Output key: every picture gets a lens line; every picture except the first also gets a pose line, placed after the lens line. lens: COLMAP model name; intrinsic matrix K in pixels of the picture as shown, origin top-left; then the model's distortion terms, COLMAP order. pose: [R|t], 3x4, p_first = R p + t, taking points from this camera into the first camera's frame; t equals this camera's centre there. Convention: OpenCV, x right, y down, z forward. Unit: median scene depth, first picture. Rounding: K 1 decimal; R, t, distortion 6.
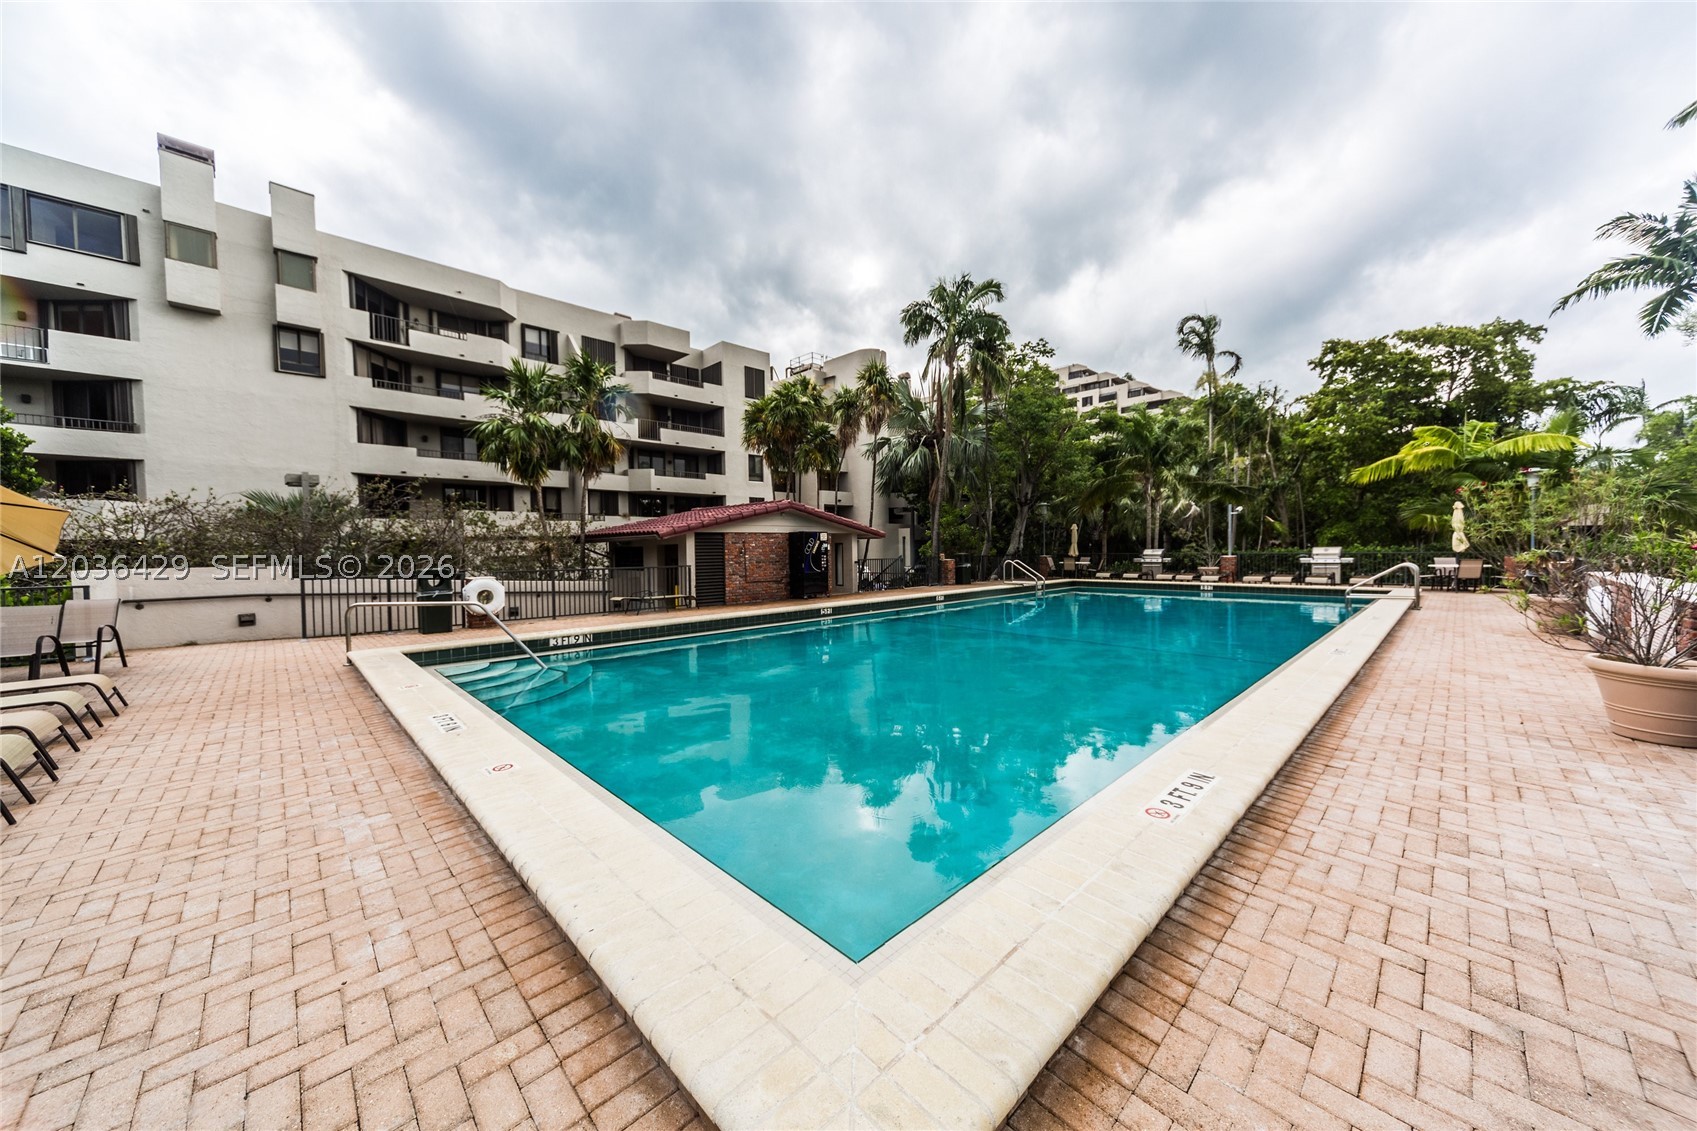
lens RADIAL K [[591.3, 0, 852.3], [0, 591.3, 558.1], [0, 0, 1]] dist [0.008131, 0.000187]
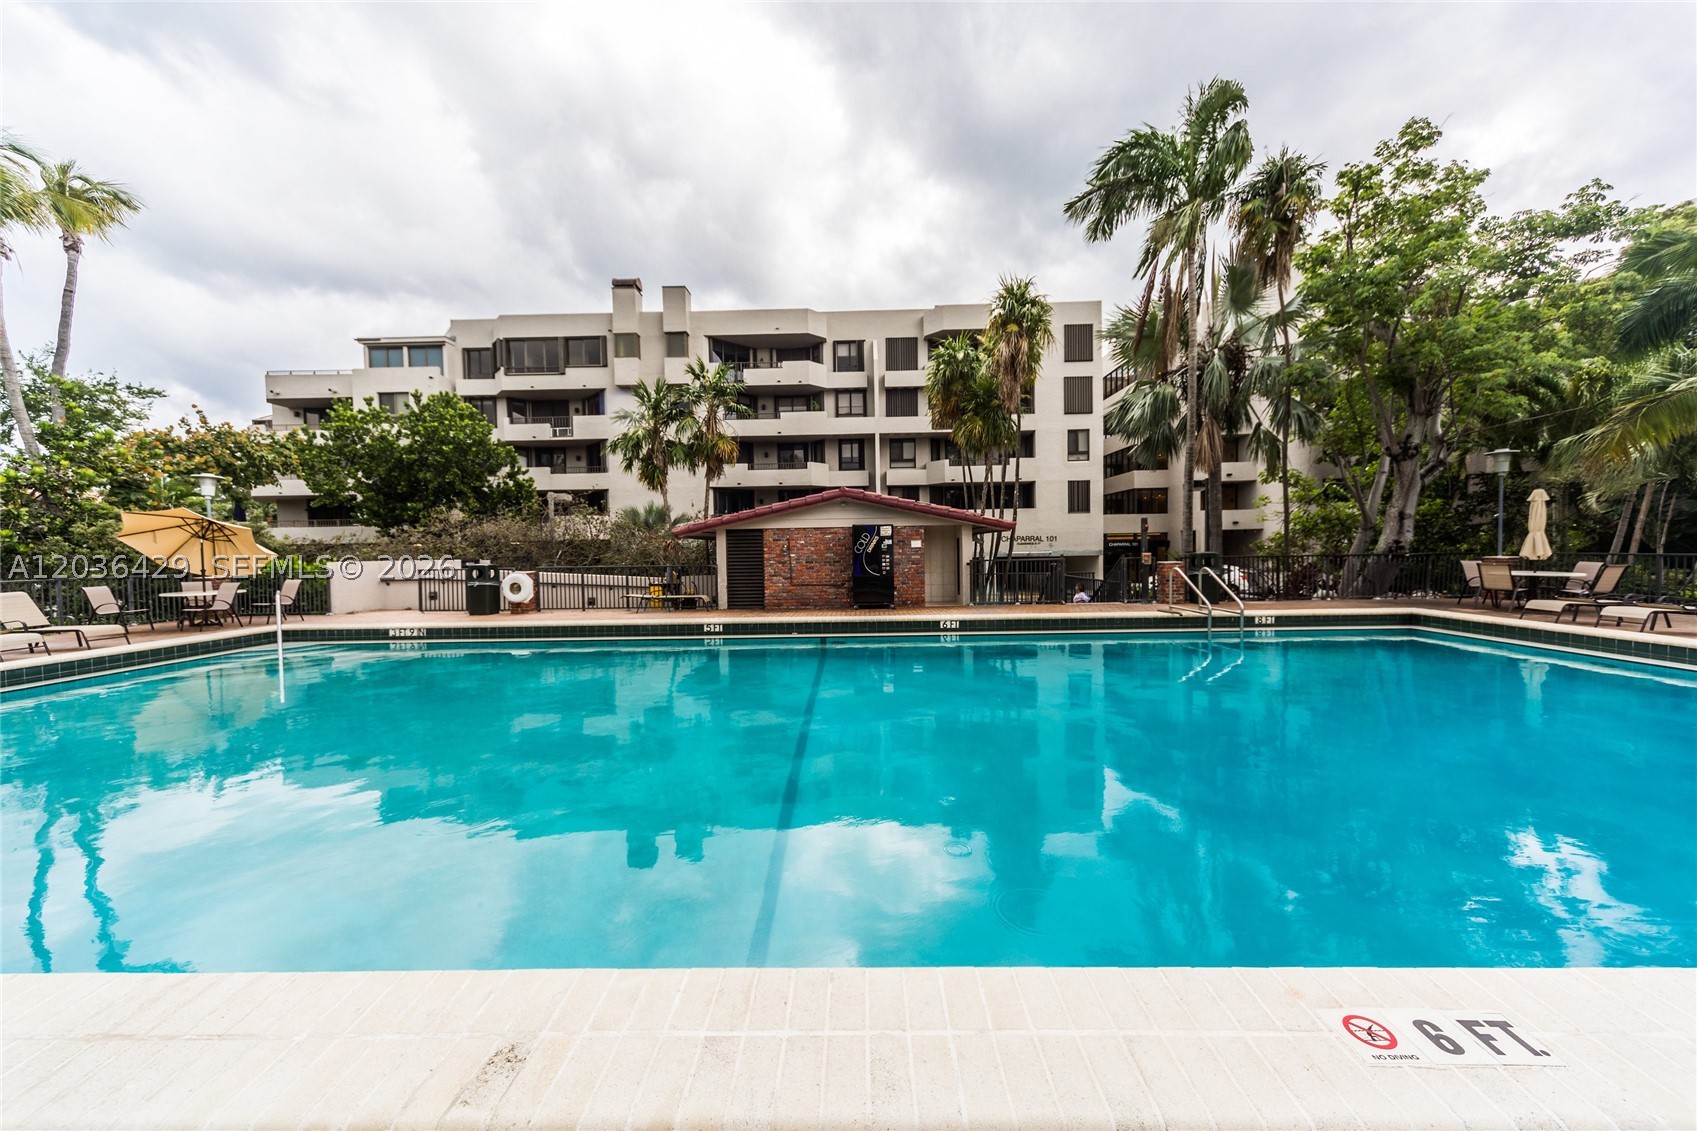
lens RADIAL K [[591.3, 0, 844.0], [0, 591.3, 560.0], [0, 0, 1]] dist [0.008131, 0.000187]
pose [[0.700997, 0.018351, -0.712929, 0.394224], [-0.005894, 0.999784, 0.019940, -0.010969], [0.713140, -0.009776, 0.700953, 0.354941]]
